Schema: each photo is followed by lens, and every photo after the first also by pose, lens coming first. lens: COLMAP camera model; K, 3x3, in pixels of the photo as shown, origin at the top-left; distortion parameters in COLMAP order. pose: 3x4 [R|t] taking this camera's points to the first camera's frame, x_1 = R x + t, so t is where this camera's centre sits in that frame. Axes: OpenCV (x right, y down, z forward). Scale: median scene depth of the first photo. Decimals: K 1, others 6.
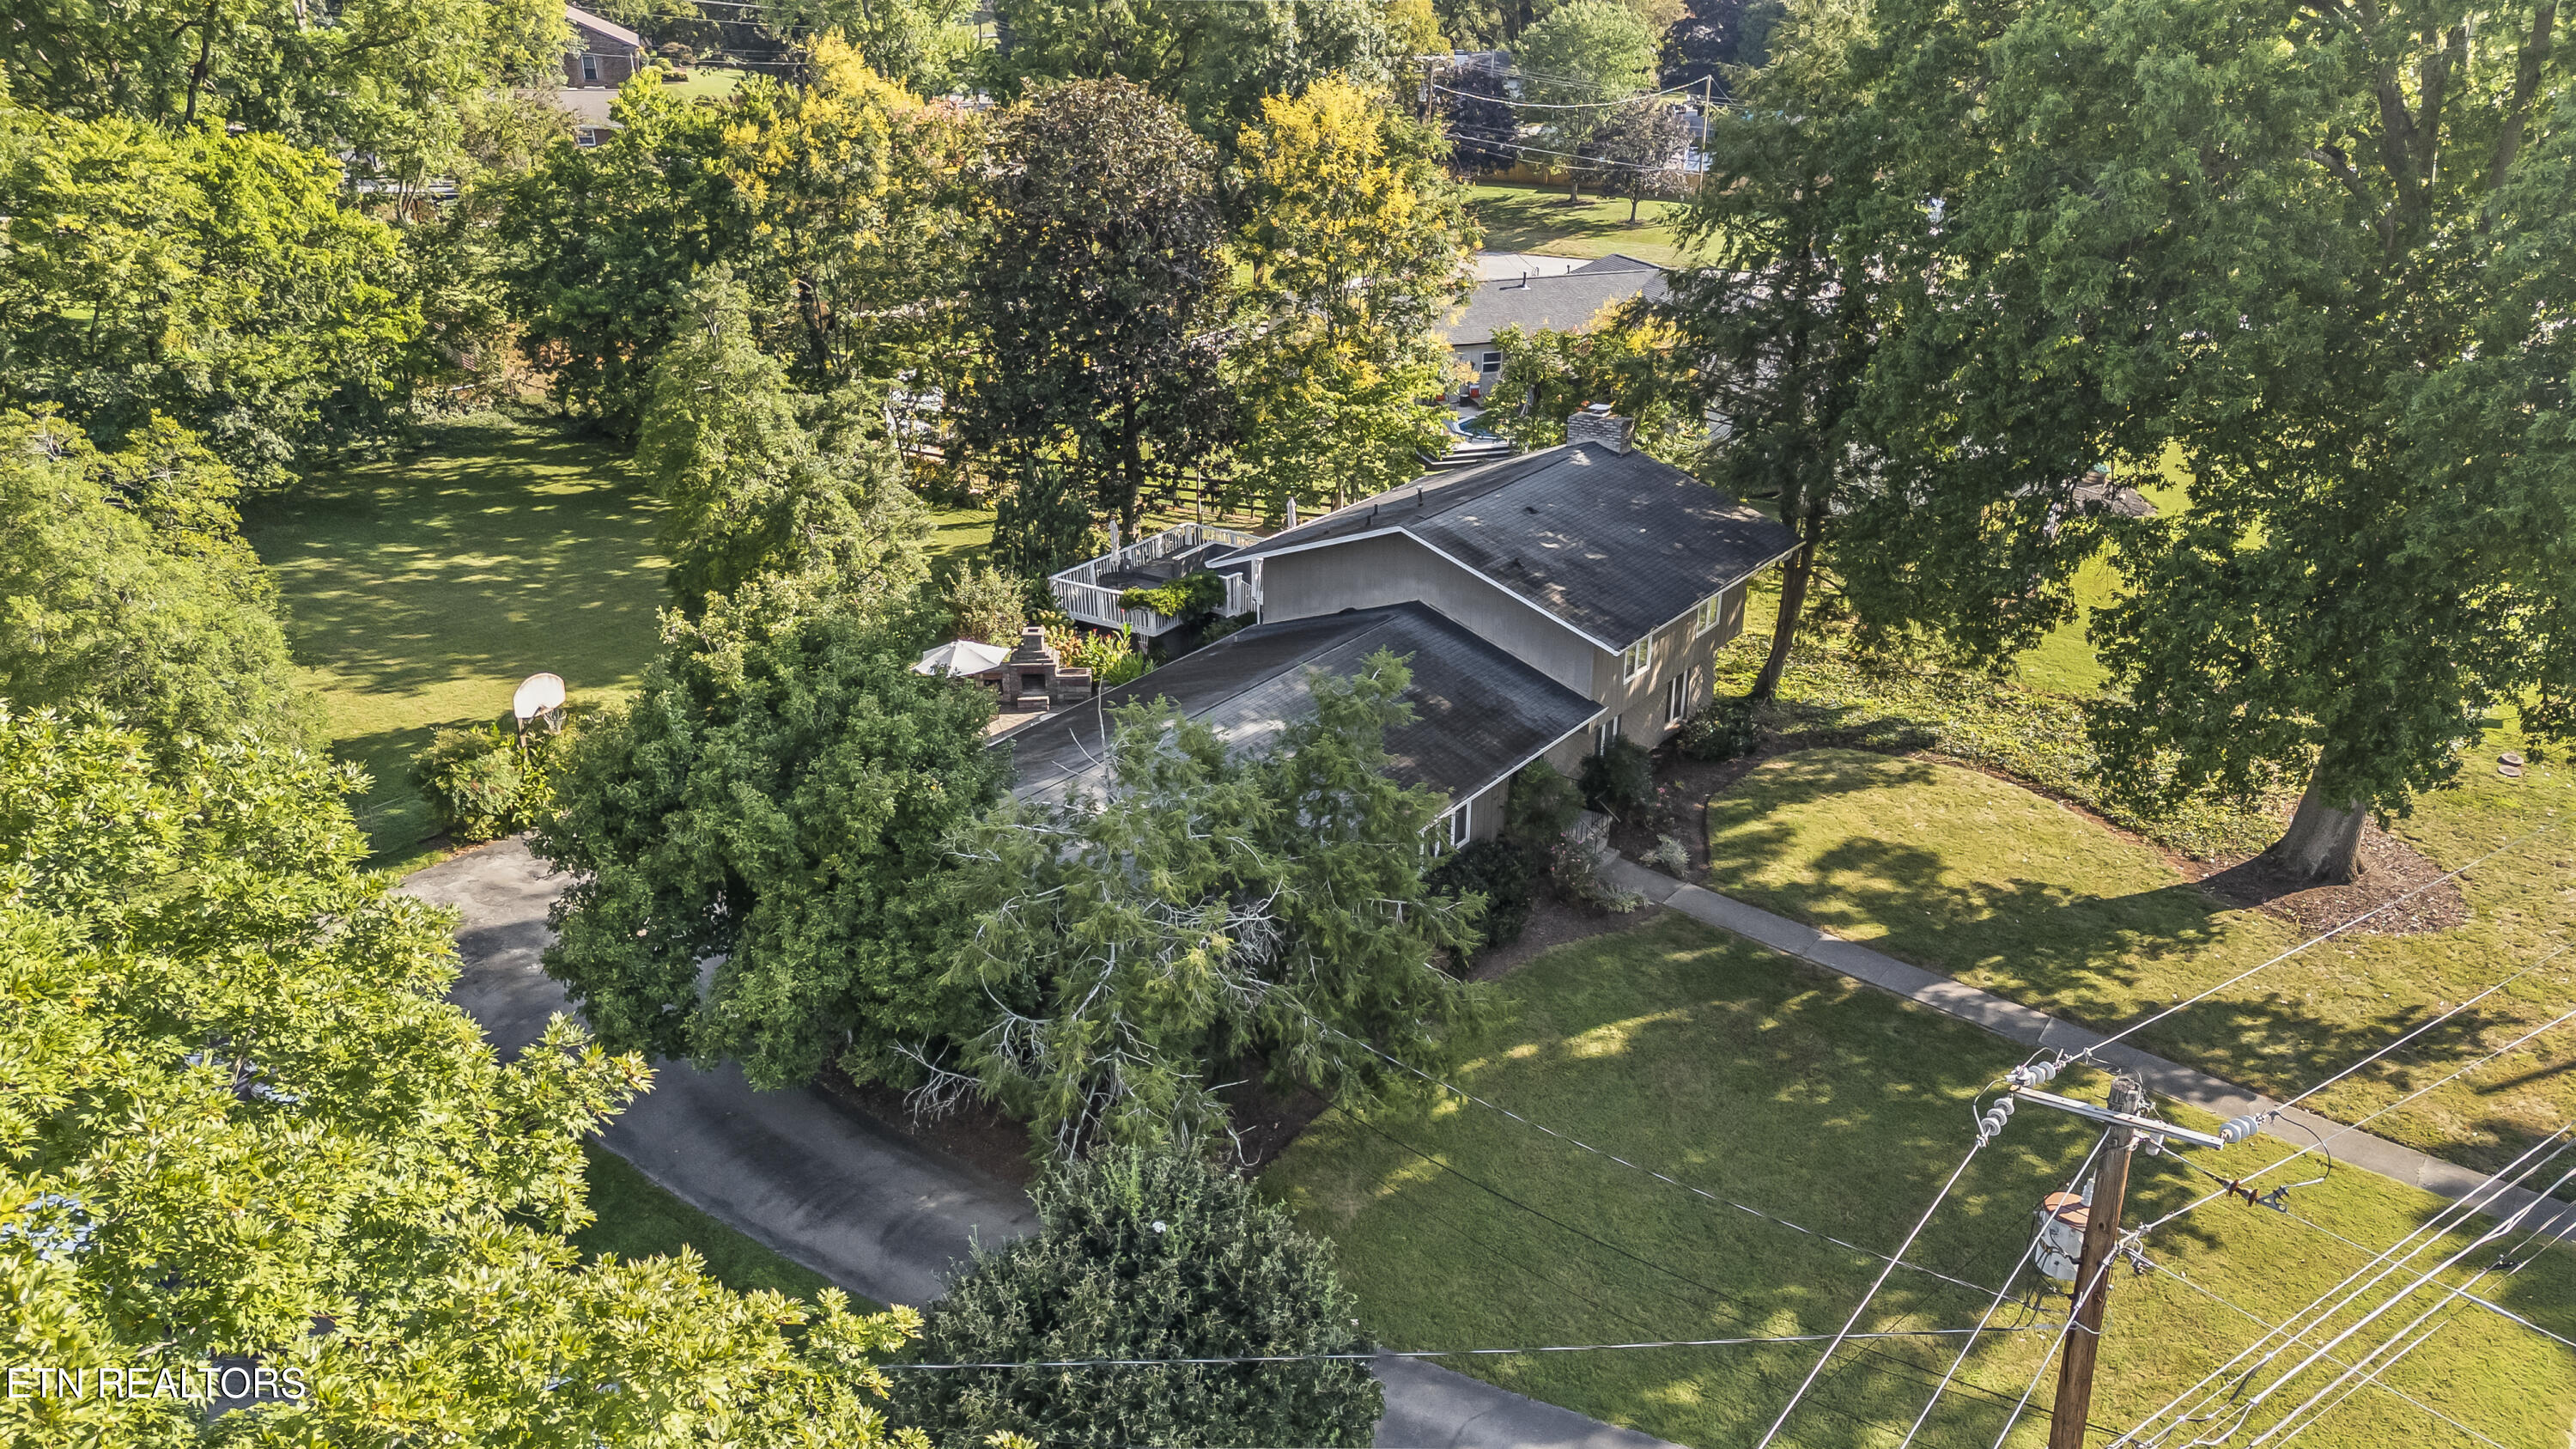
lens RADIAL K [[1772.4, 0, 1230.8], [0, 1772.4, 718.4], [0, 0, 1]] dist [0.175454, -0.161711]
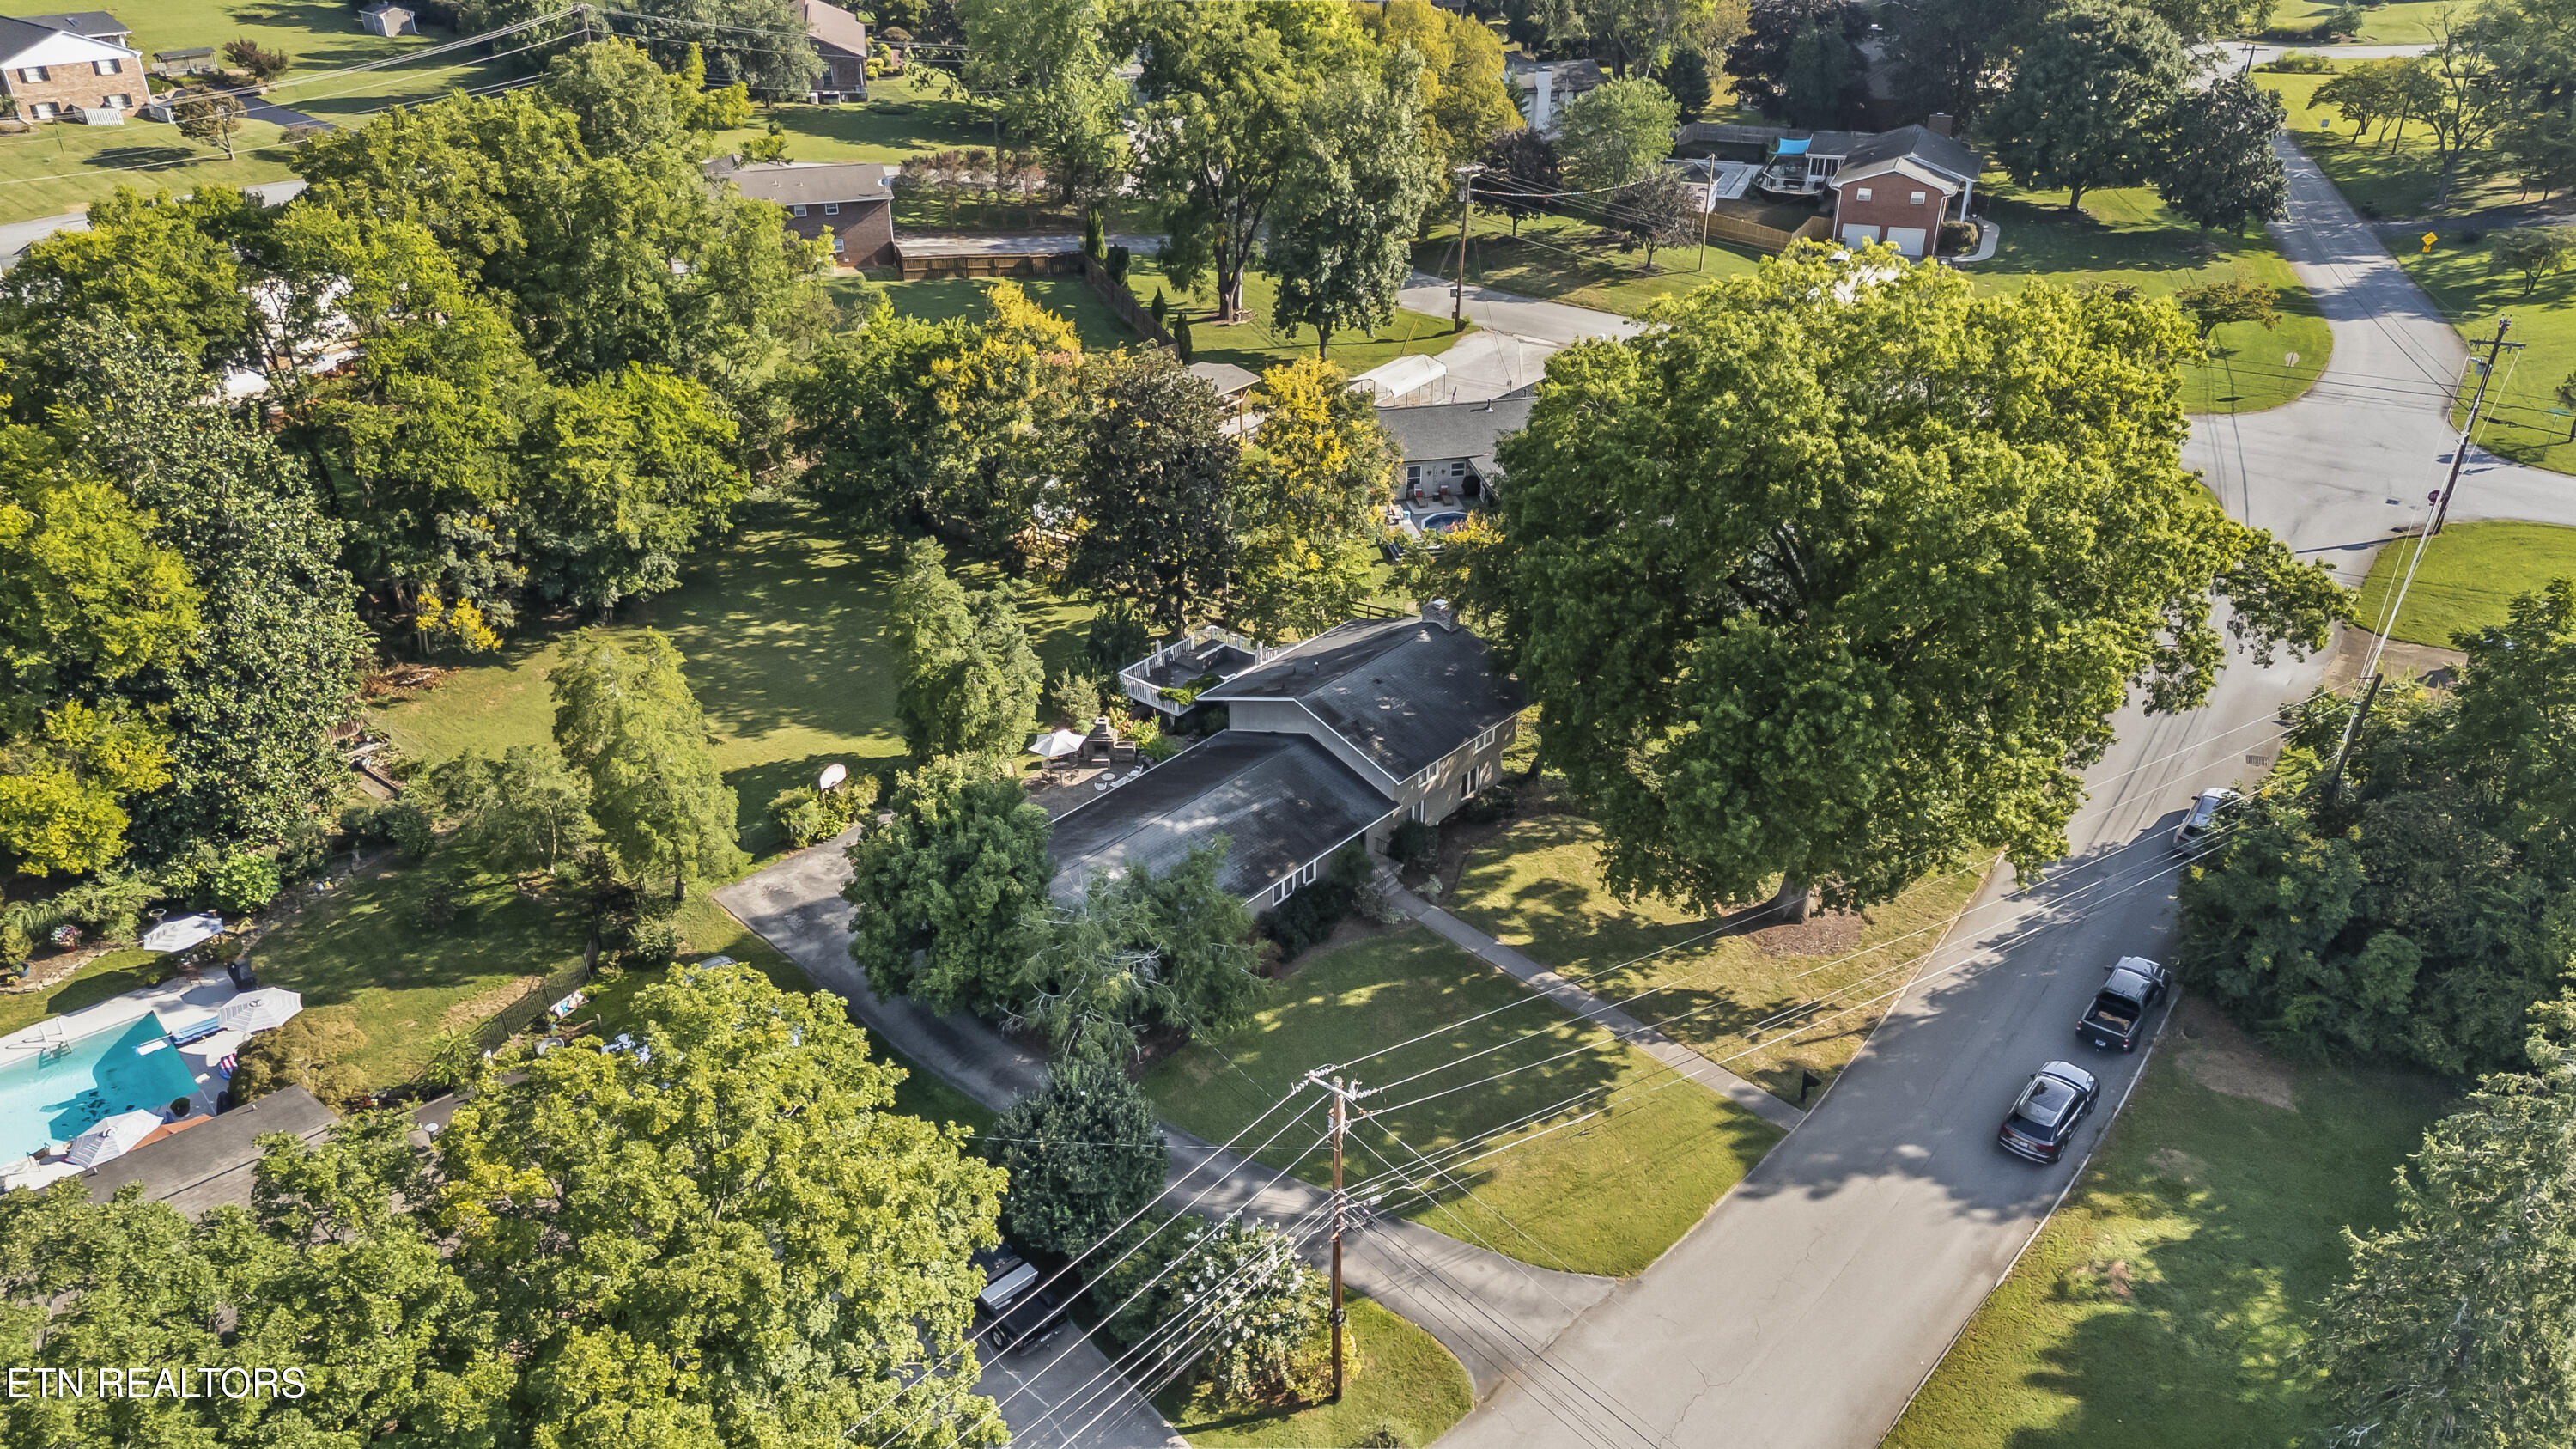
lens RADIAL K [[1772.4, 0, 1230.8], [0, 1772.4, 718.4], [0, 0, 1]] dist [0.175454, -0.161711]
pose [[0.993679, 0.045923, -0.102433, 0.218609], [-0.033185, 0.991881, 0.122764, -0.309330], [0.107239, -0.118588, 0.987136, -0.786598]]
